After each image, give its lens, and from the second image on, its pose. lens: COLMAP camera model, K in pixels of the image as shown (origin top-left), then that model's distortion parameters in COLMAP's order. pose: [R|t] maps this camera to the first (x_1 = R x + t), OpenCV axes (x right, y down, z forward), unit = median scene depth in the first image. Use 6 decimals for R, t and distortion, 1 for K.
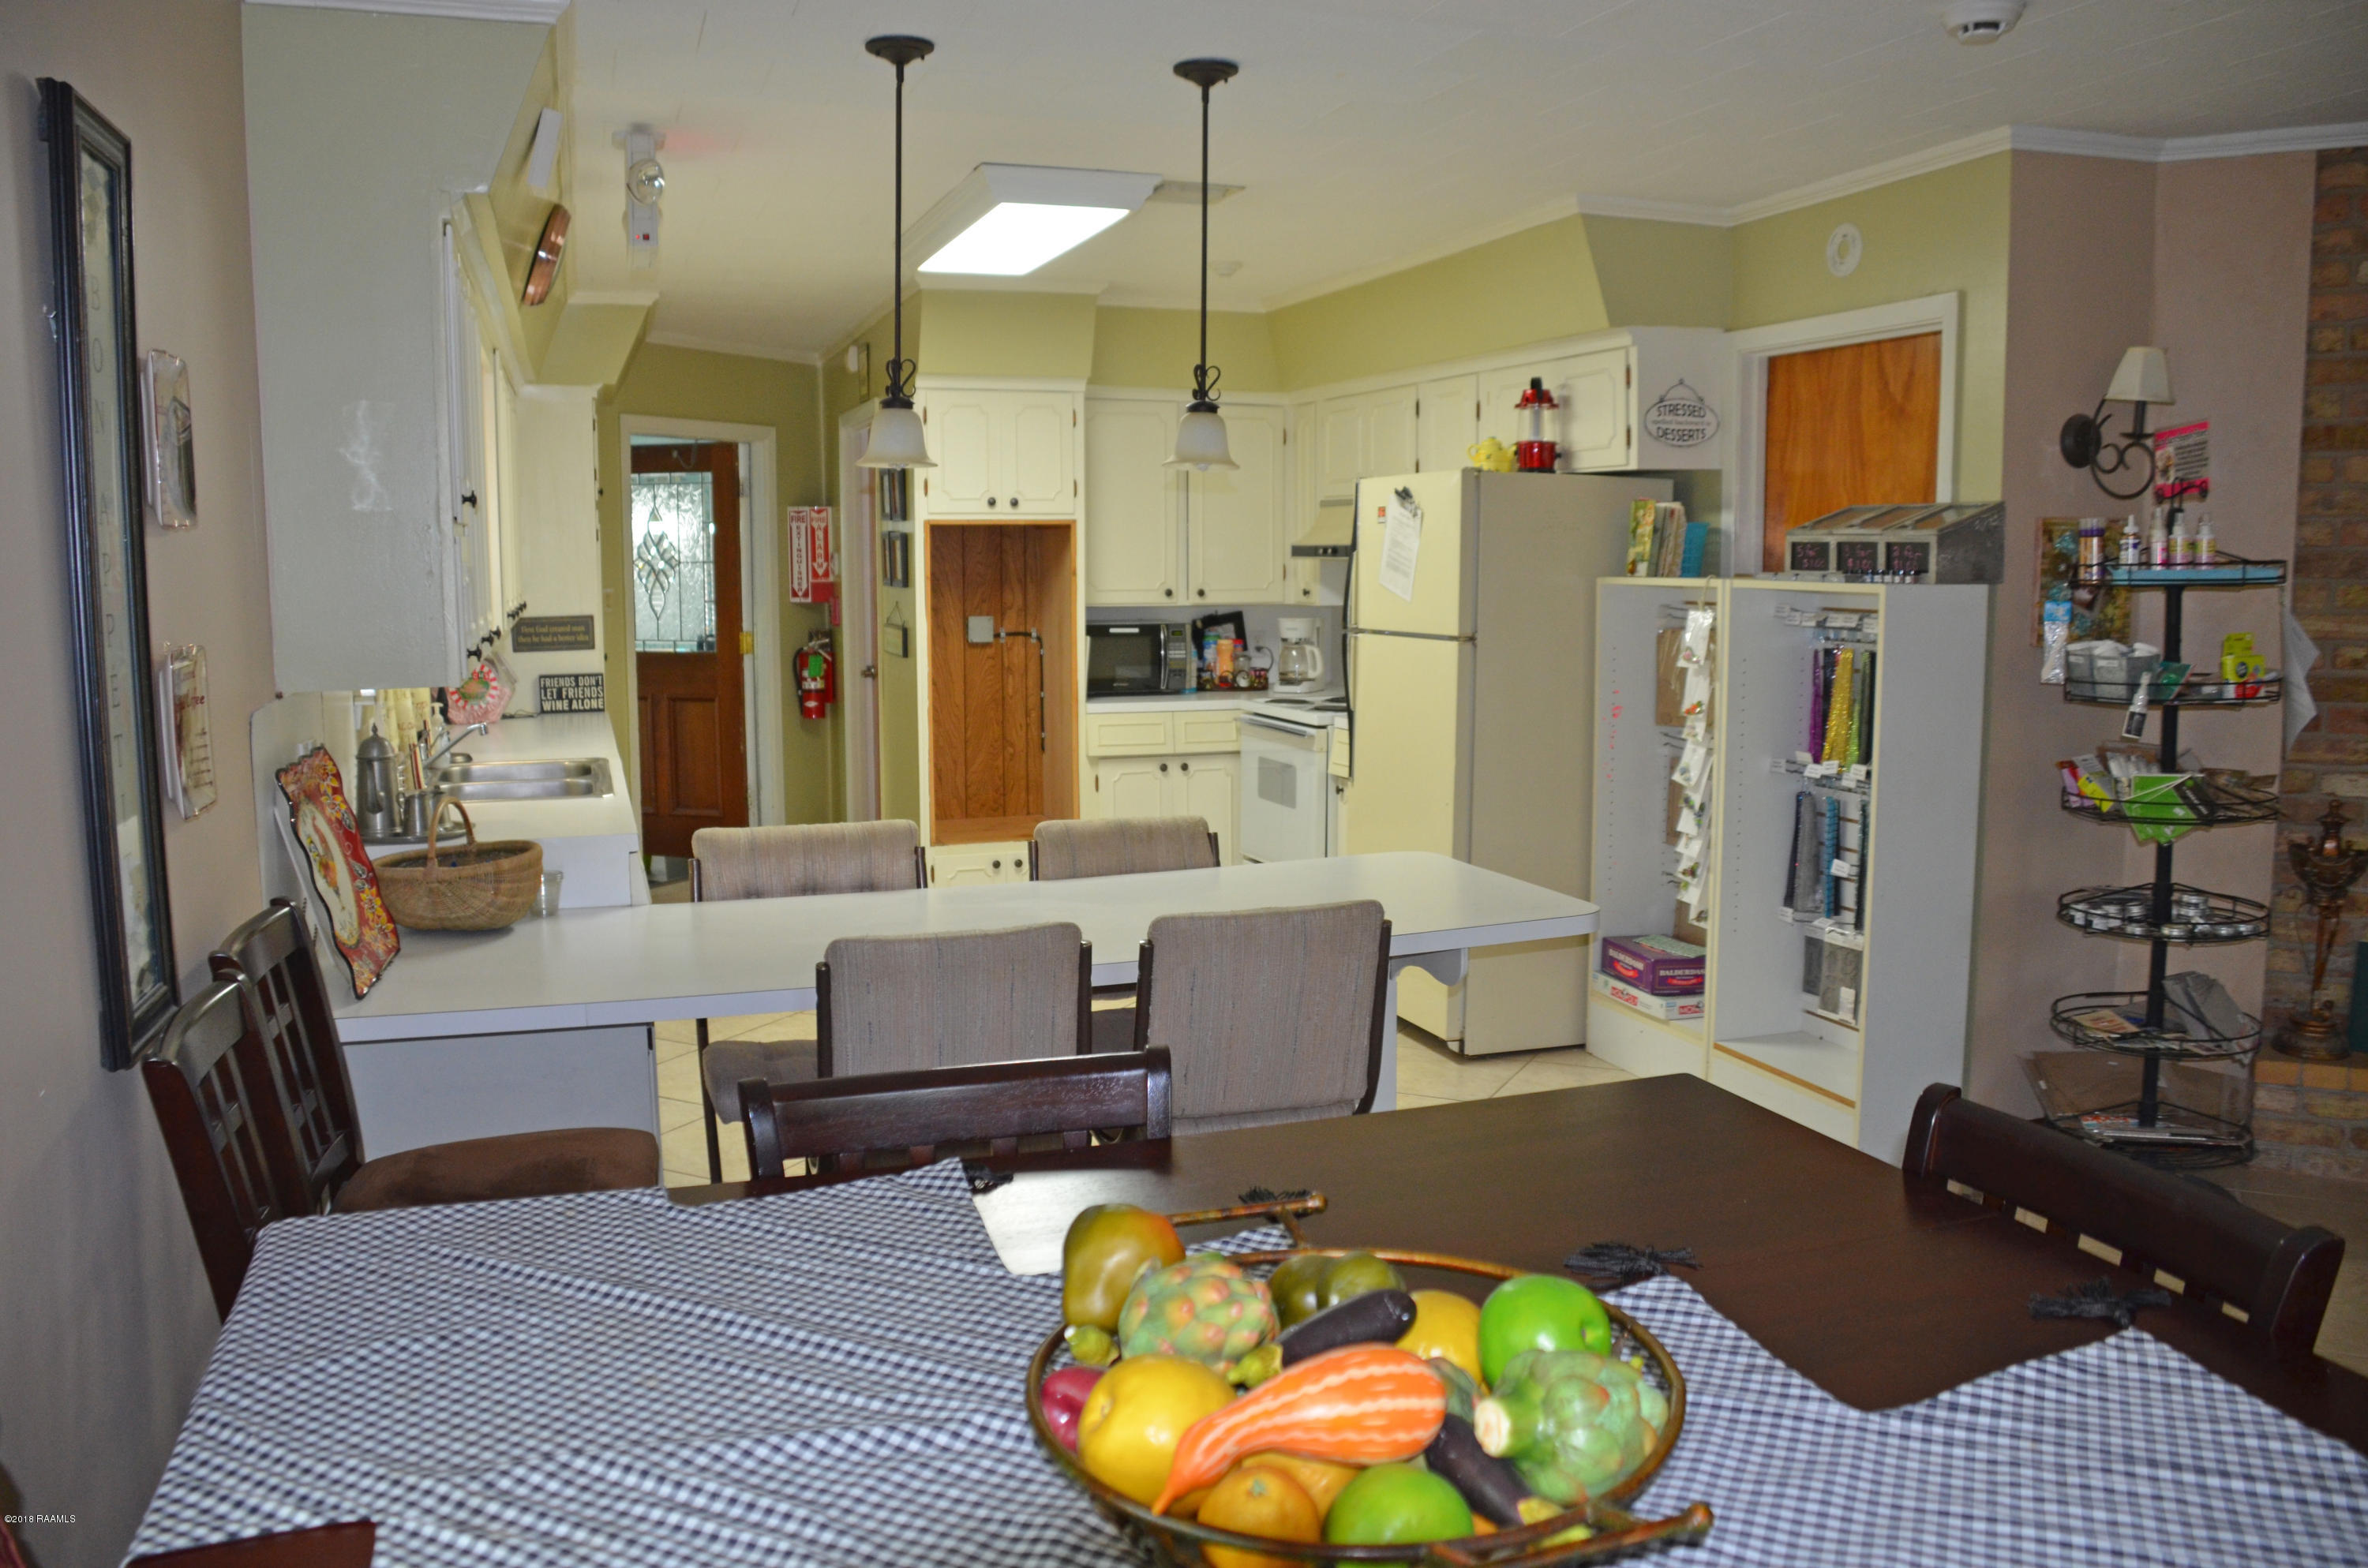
lens RADIAL K [[1845.9, 0, 1160.4], [0, 1845.9, 760.6], [0, 0, 1]] dist [-0.145428, 0.098923]
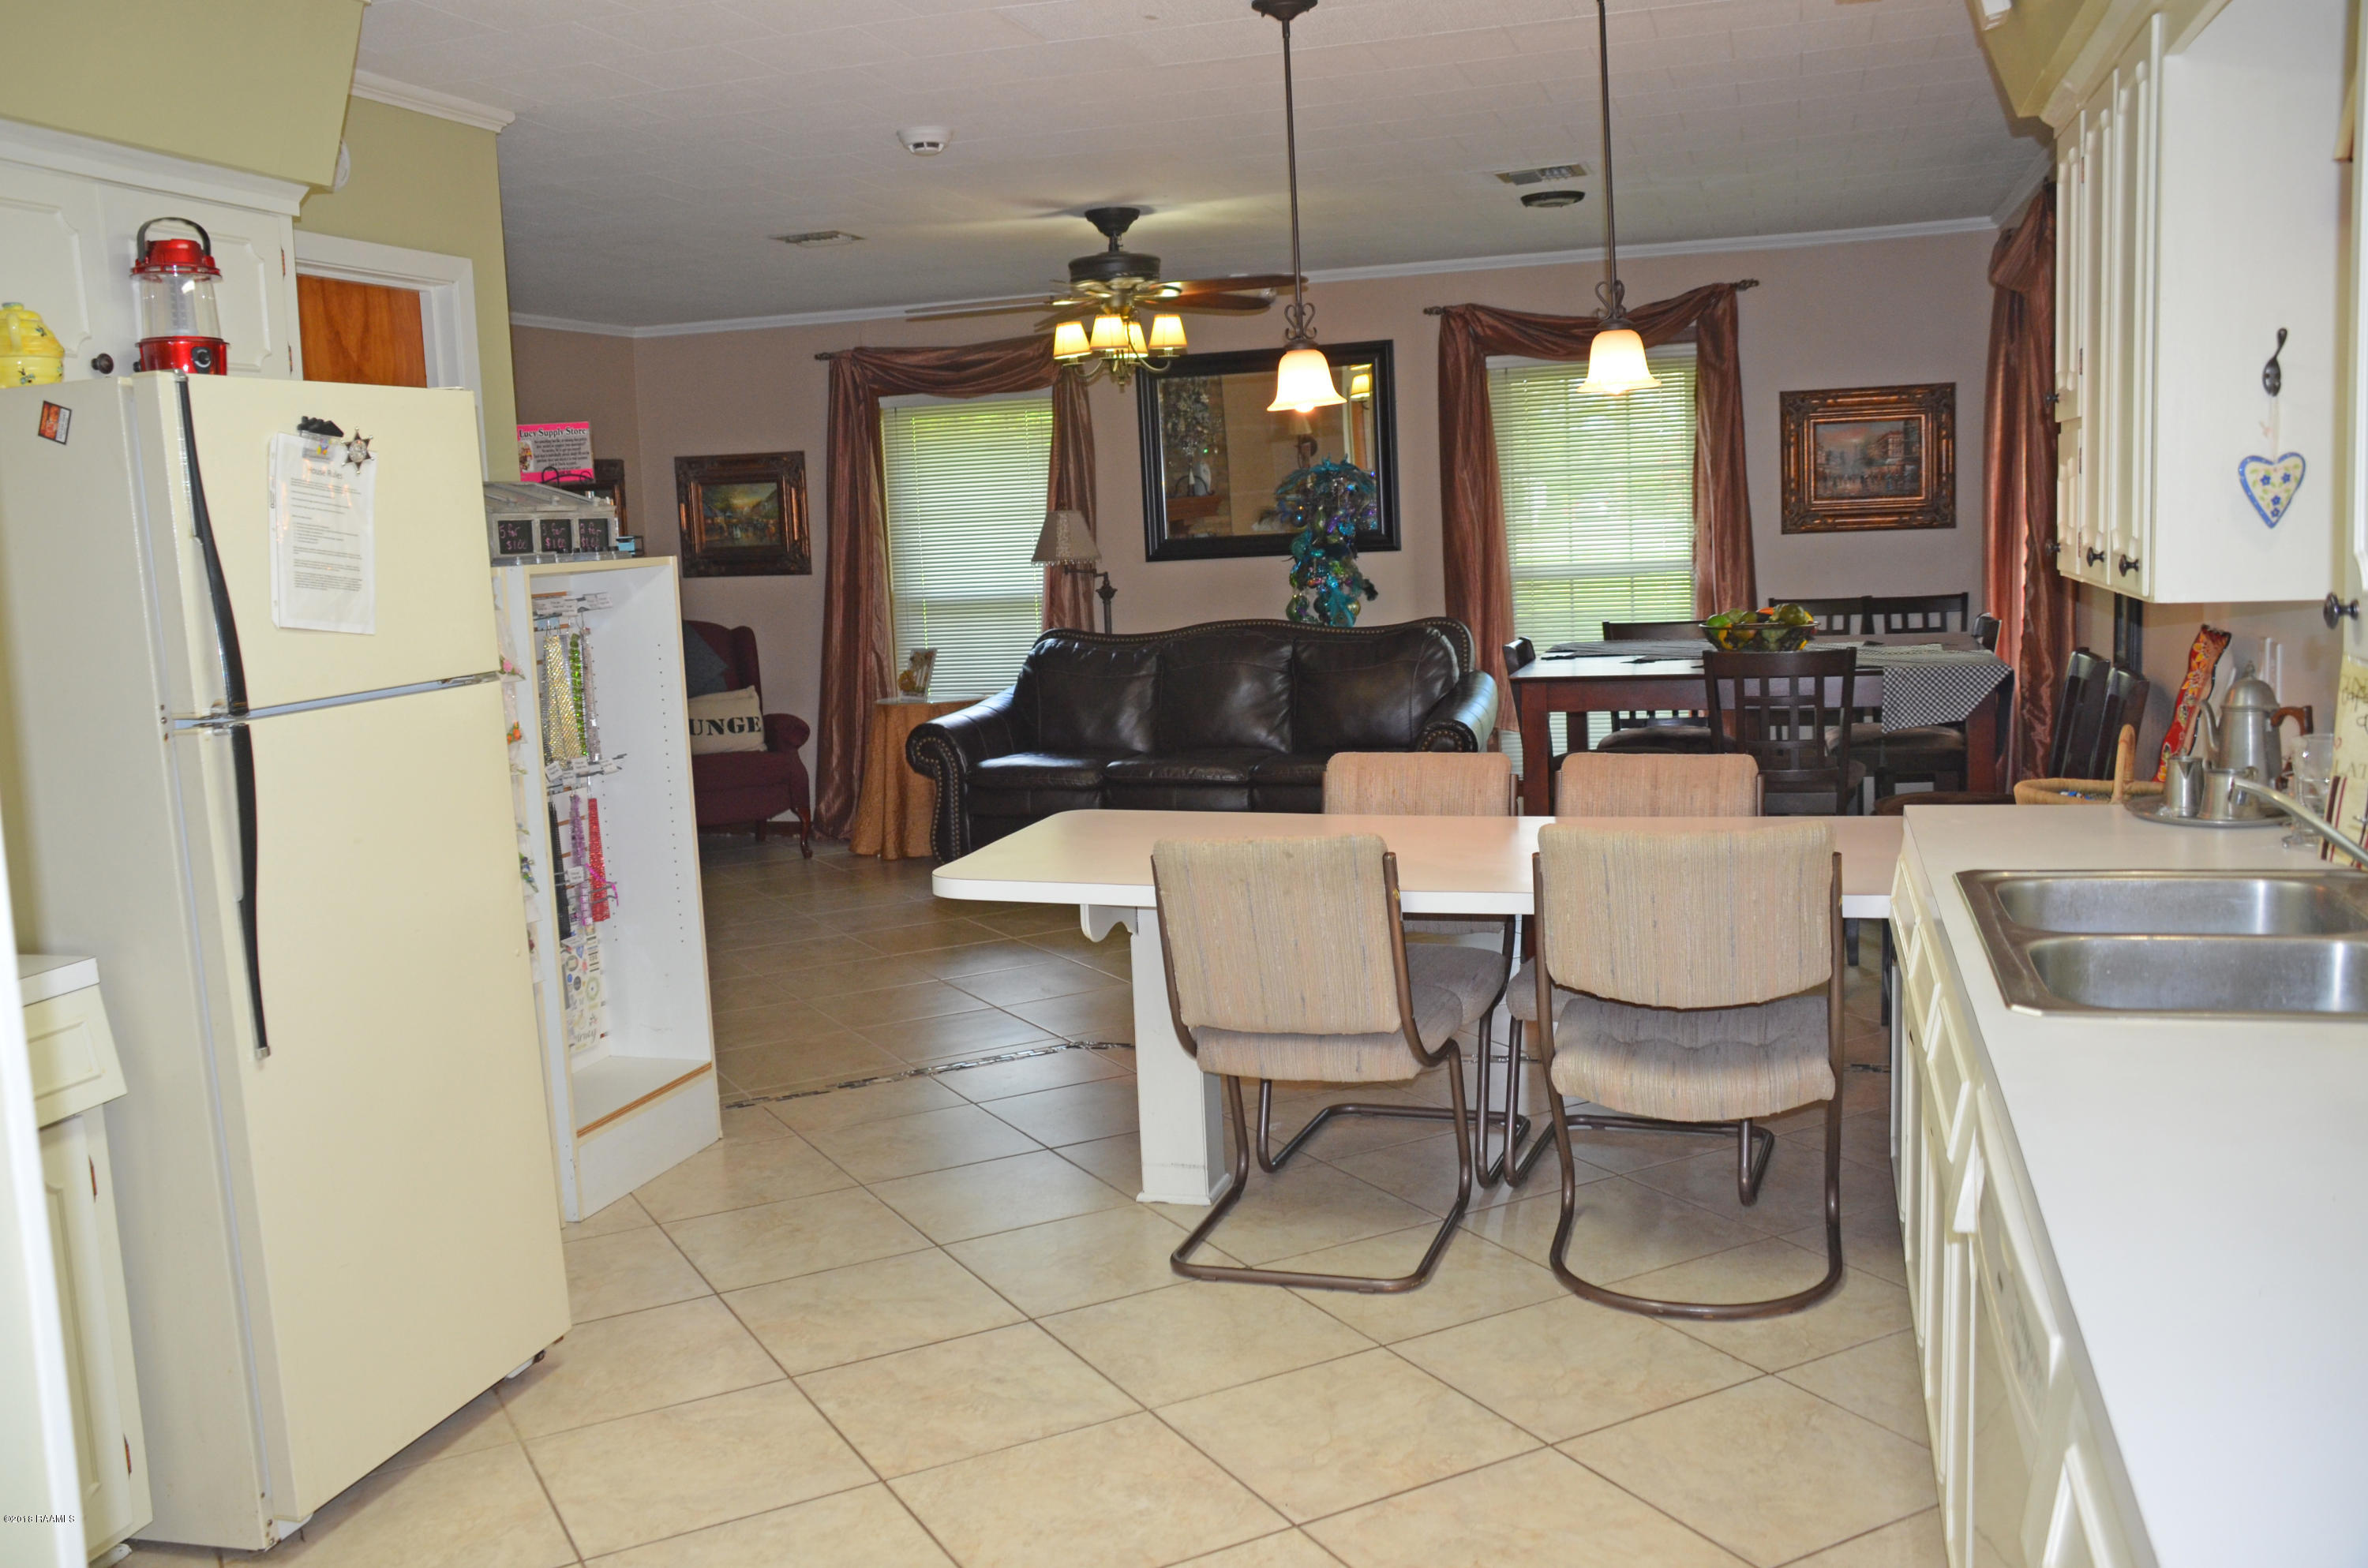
lens RADIAL K [[2029.9, 0, 1179.9], [0, 2029.9, 789.5], [0, 0, 1]] dist [-0.059172, 0.002642]
pose [[-0.811117, -0.032257, 0.583994, -0.450852], [0.116840, 0.969416, 0.215825, -0.159535], [-0.573095, 0.243293, -0.782541, 1.536652]]
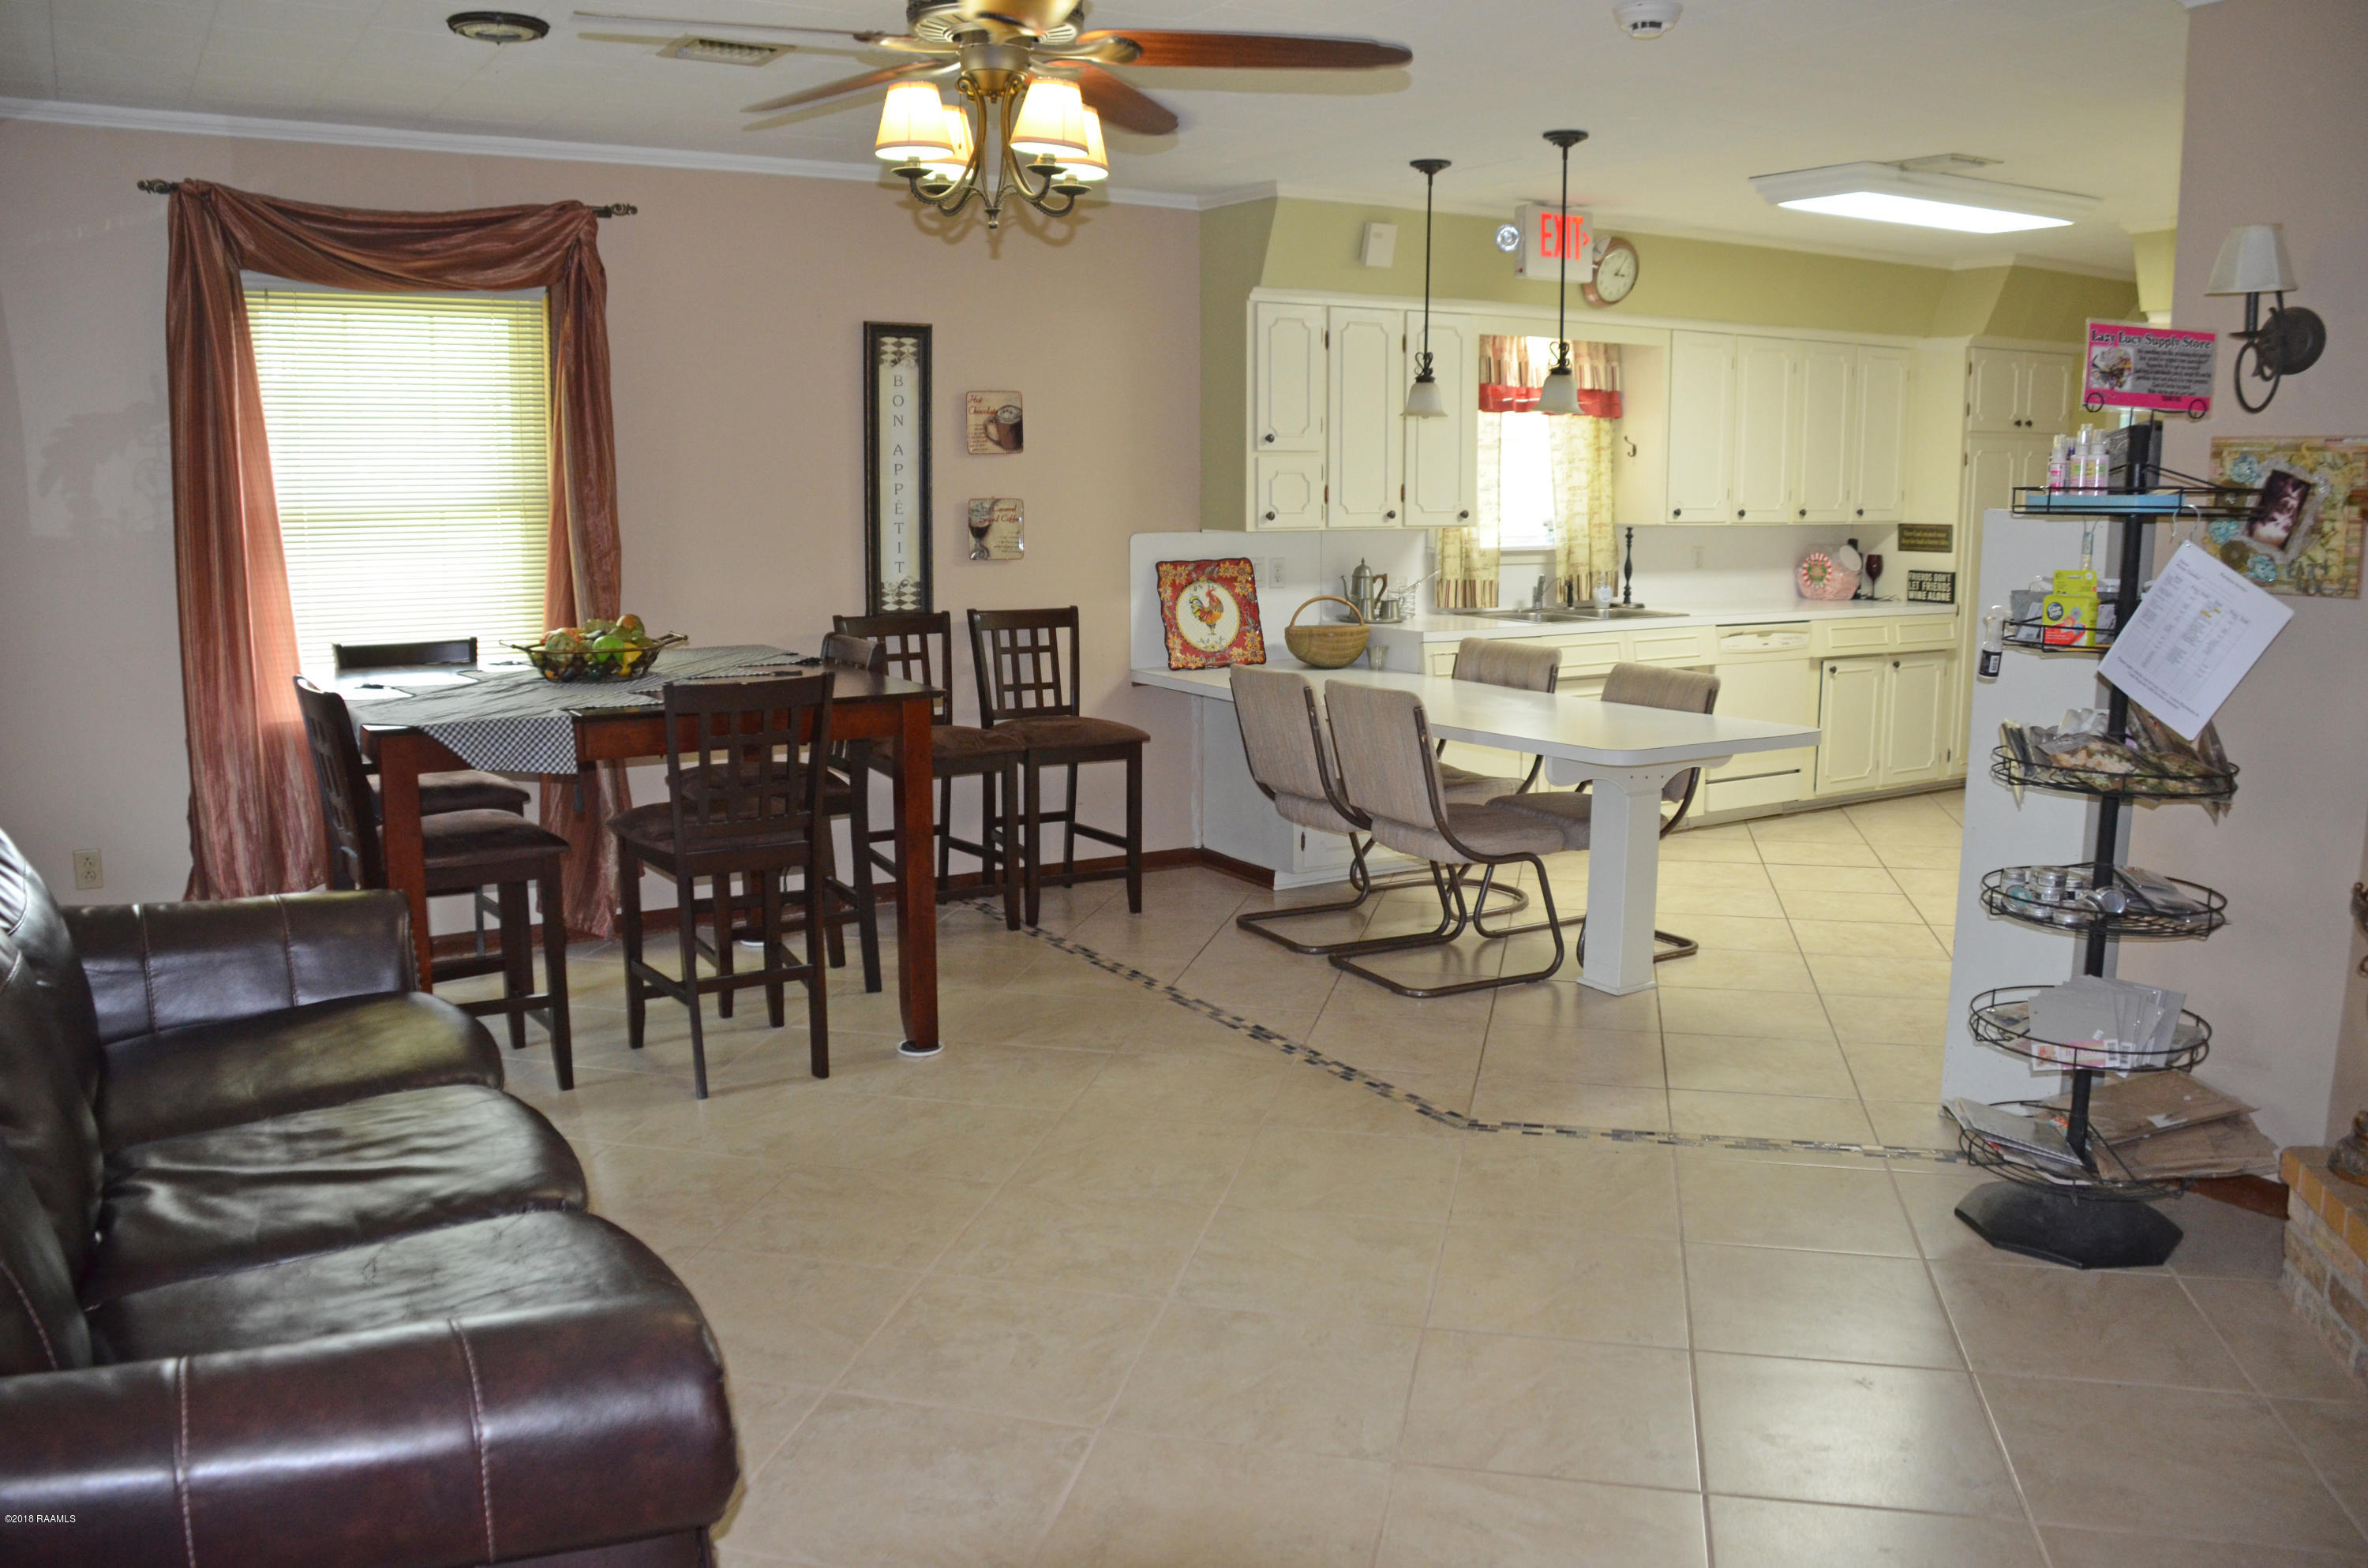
lens RADIAL K [[1845.9, 0, 1170.5], [0, 1845.9, 776.7], [0, 0, 1]] dist [-0.145428, 0.098923]
pose [[0.240843, 0.165079, -0.956422, 1.098809], [-0.112399, 0.983543, 0.141456, -0.036243], [0.964034, 0.073432, 0.255434, 0.282017]]
